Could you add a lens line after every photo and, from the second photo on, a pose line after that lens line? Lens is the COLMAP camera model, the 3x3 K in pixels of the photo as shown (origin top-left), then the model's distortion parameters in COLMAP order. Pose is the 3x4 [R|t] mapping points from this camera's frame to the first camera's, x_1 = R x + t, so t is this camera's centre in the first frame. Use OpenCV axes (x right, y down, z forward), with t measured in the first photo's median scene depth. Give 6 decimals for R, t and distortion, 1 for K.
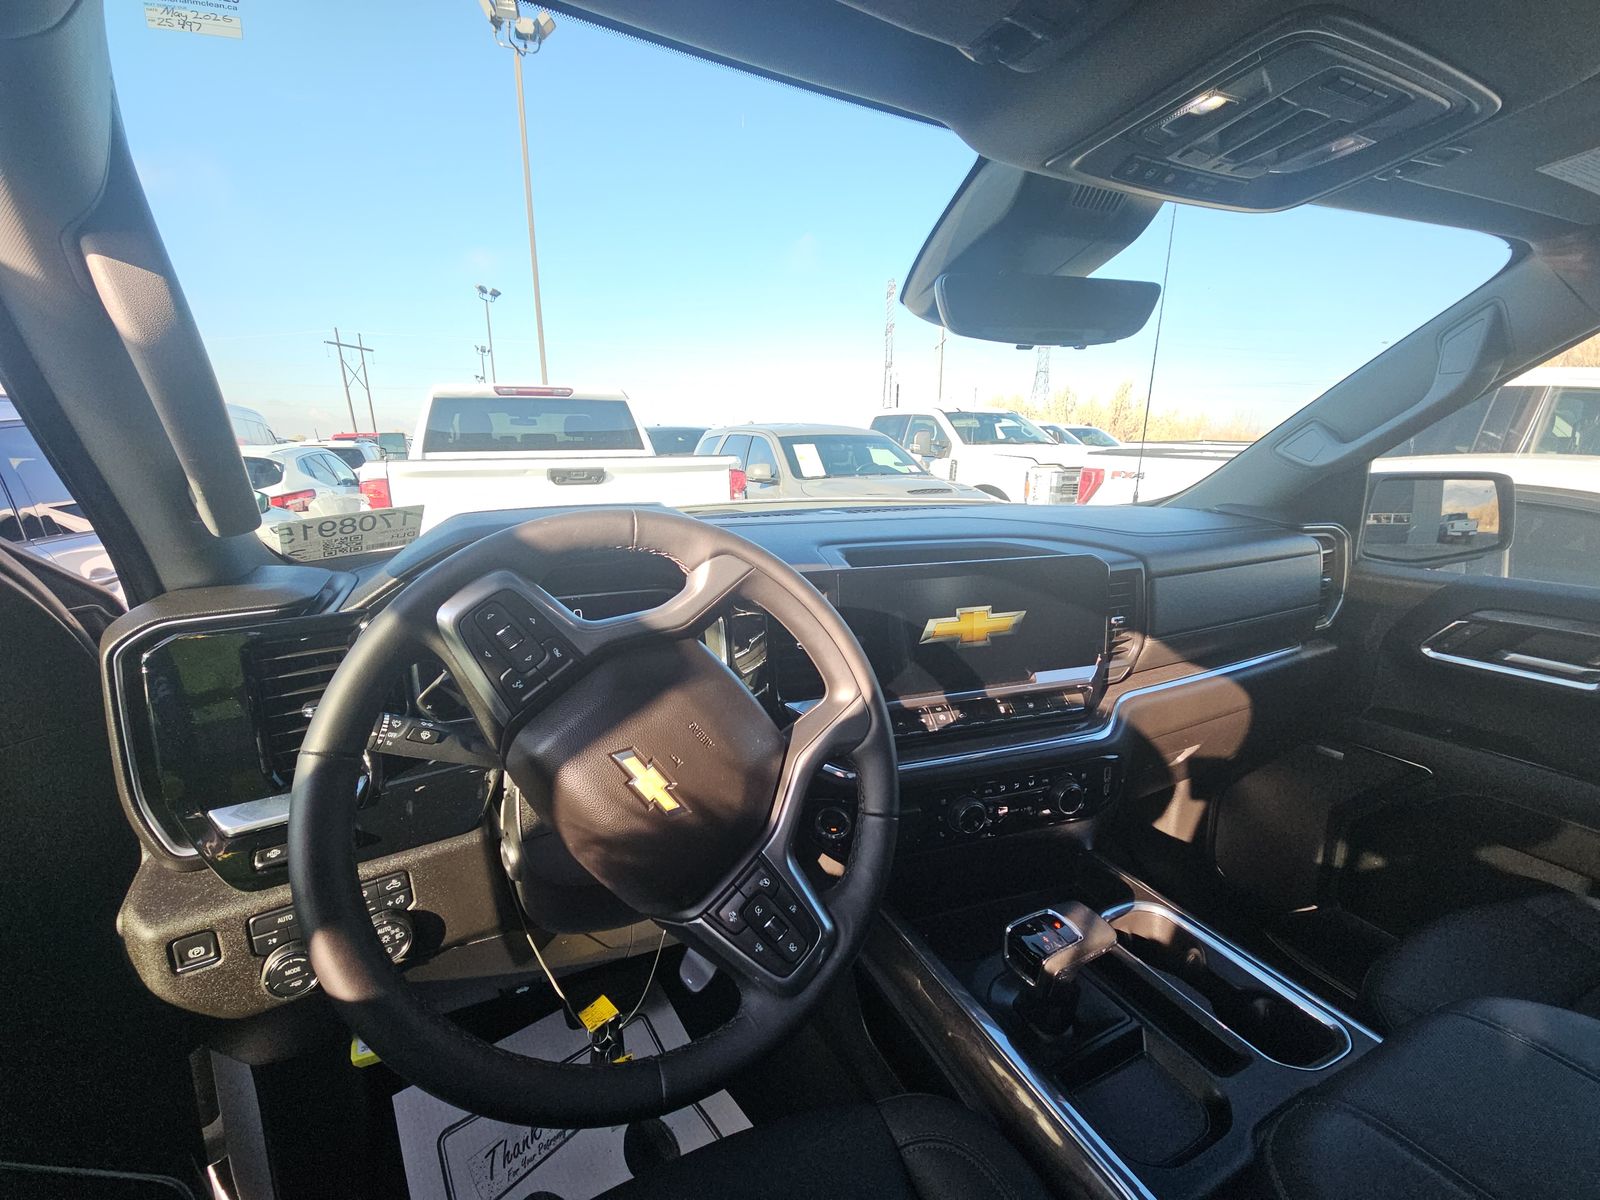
lens RADIAL K [[644.9, 0, 800.0], [0, 644.9, 600.0], [0, 0, 1]] dist [0.021293, -0.016247]
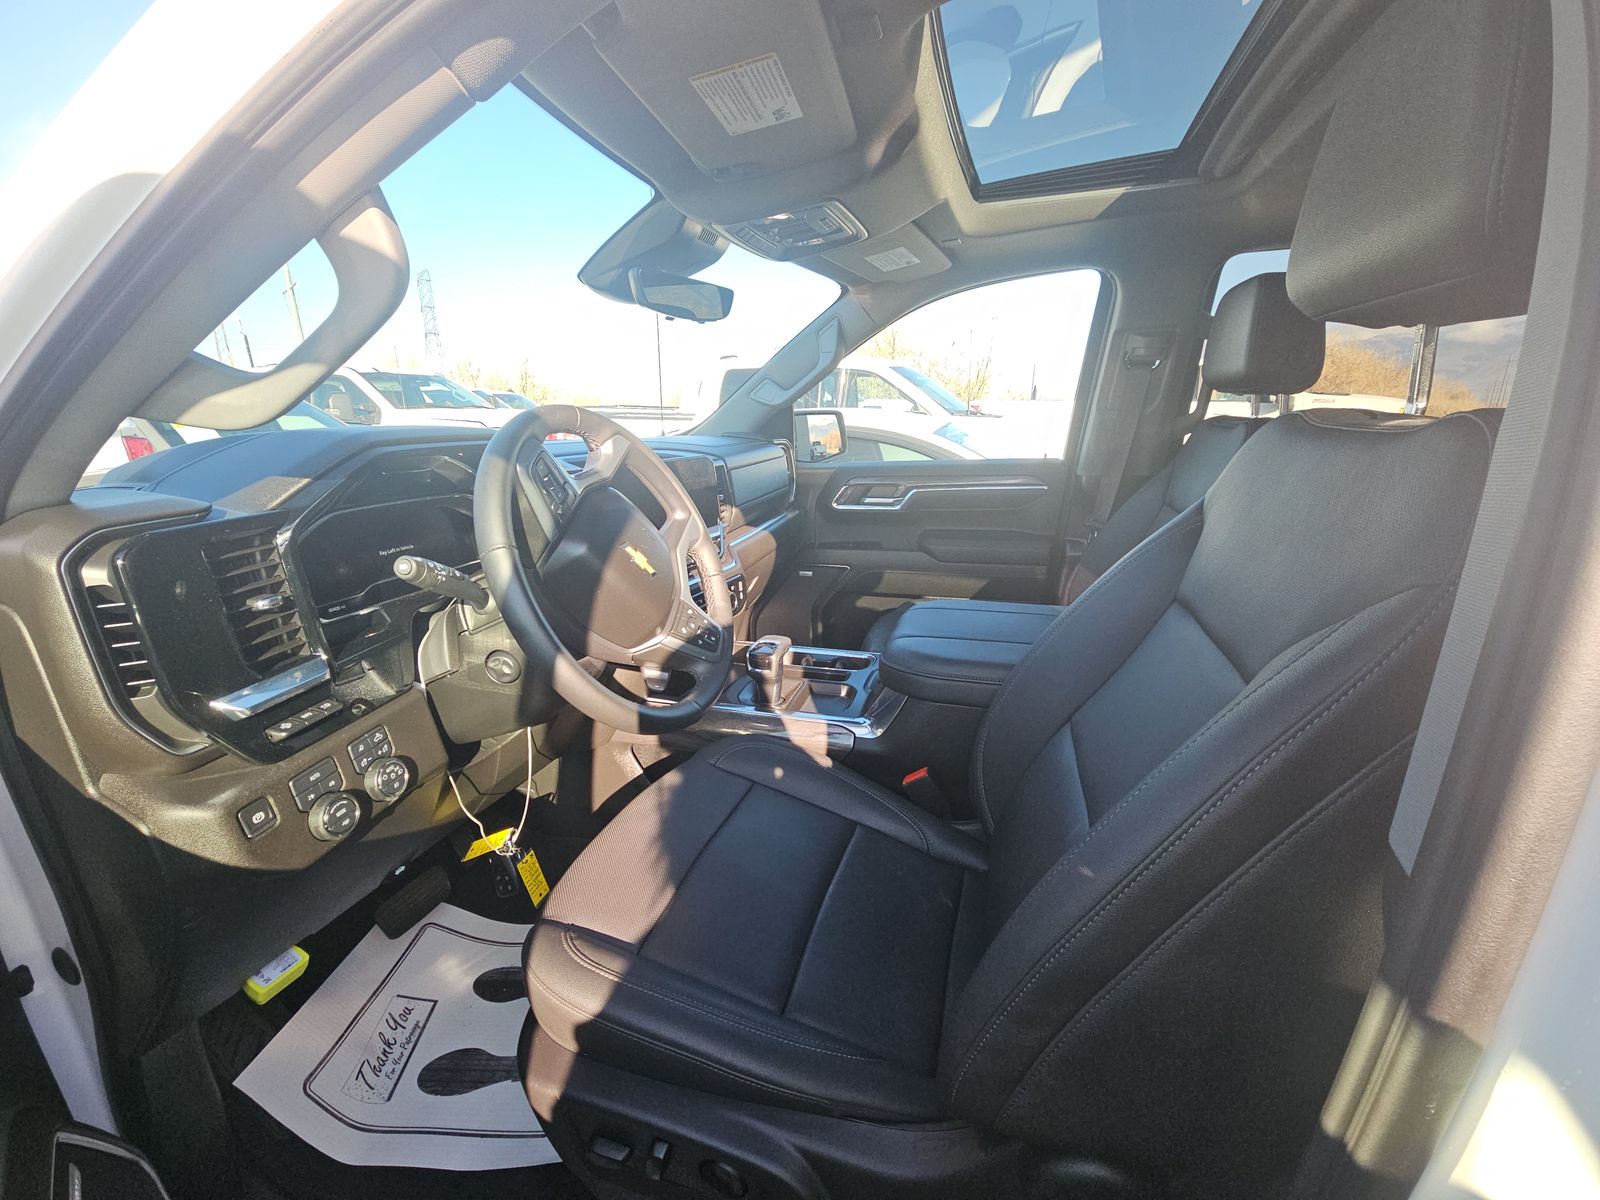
lens RADIAL K [[644.9, 0, 800.0], [0, 644.9, 600.0], [0, 0, 1]] dist [0.021293, -0.016247]
pose [[0.673573, -0.213532, 0.707605, -0.564226], [0.182342, 0.975776, 0.120885, 0.121072], [-0.716276, 0.047601, 0.696192, -0.245844]]
